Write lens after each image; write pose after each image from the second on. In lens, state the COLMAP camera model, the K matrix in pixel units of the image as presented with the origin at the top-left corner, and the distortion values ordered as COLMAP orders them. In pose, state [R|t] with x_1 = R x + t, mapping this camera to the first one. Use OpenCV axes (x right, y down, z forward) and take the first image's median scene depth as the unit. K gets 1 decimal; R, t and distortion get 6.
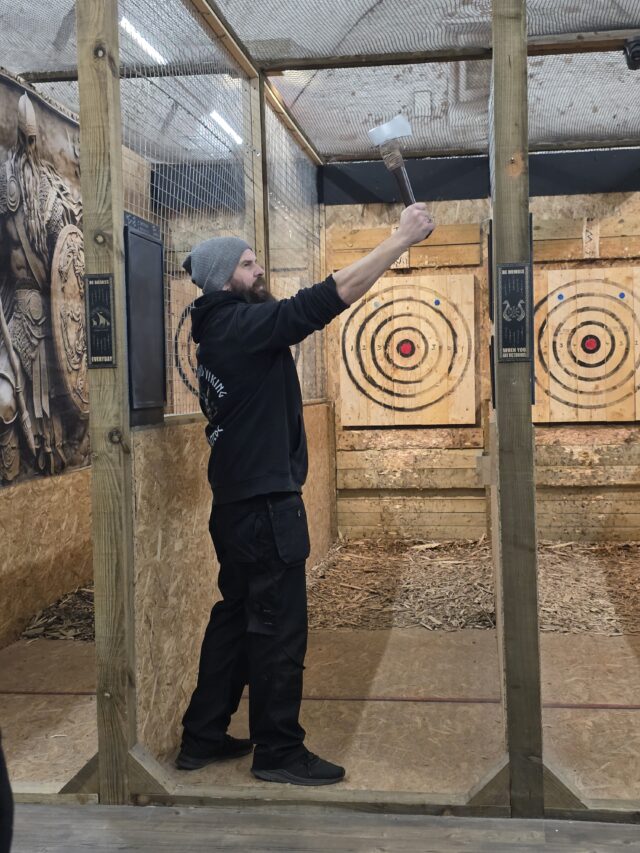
lens RADIAL K [[1136.4, 0, 332.9], [0, 1136.4, 423.8], [0, 0, 1]] dist [0.221861, -0.664004]
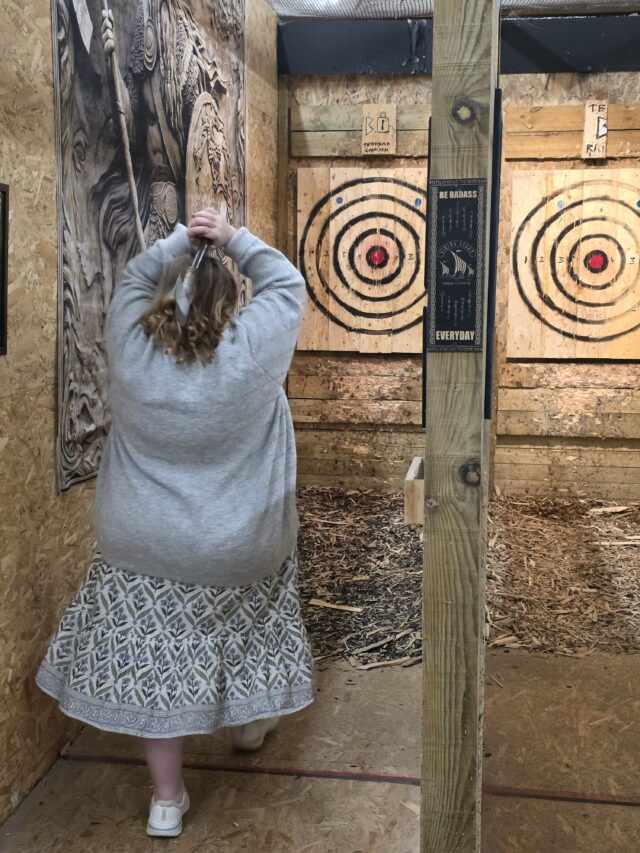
lens RADIAL K [[1126.8, 0, 326.2], [0, 1126.8, 426.3], [0, 0, 1]] dist [0.164815, -0.414644]
pose [[0.999616, 0.027093, -0.005876, -0.139640], [-0.026329, 0.994155, 0.104701, -0.036810], [0.008678, -0.104506, 0.994486, 0.241979]]
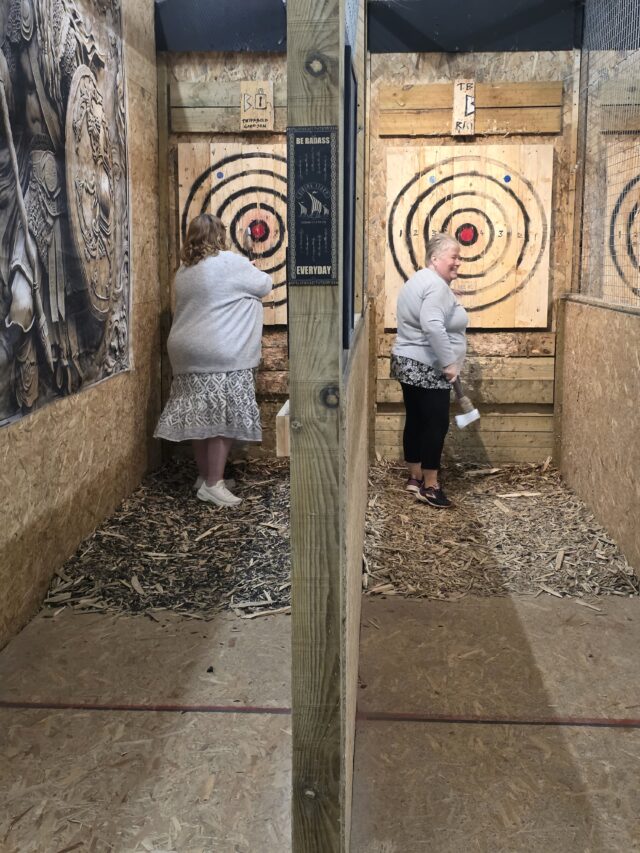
lens RADIAL K [[1129.3, 0, 308.0], [0, 1129.3, 423.4], [0, 0, 1]] dist [0.168407, -0.434488]
pose [[0.997265, 0.008855, 0.073377, -0.133435], [-0.016869, 0.993863, 0.109327, -0.022160], [-0.071958, -0.110266, 0.991294, 0.210768]]
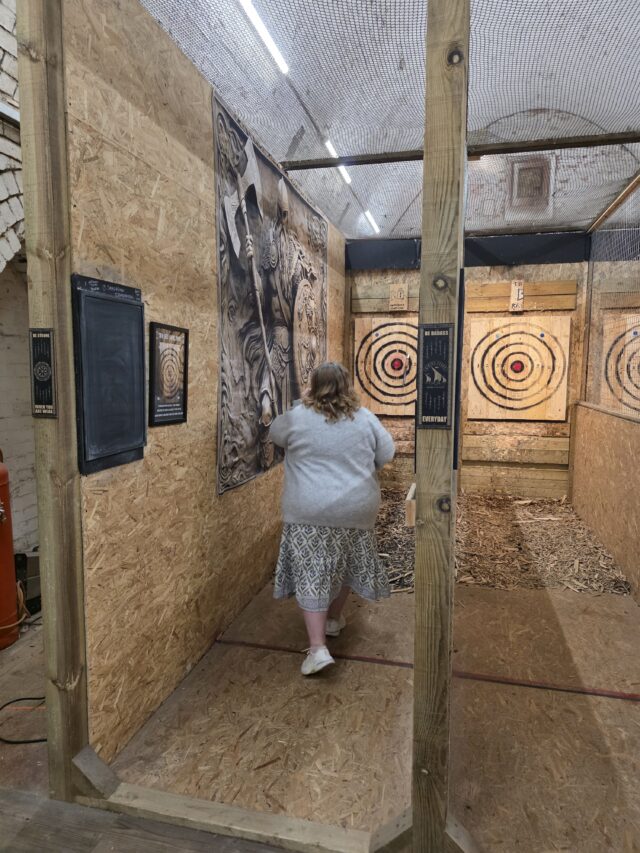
lens RADIAL K [[566.2, 0, 321.2], [0, 566.2, 431.7], [0, 0, 1]] dist [0.090040, -0.100376]
pose [[0.994377, 0.035181, -0.099887, -0.131864], [-0.027176, 0.996392, 0.080402, -0.043109], [0.102355, -0.077235, 0.991745, 0.294470]]
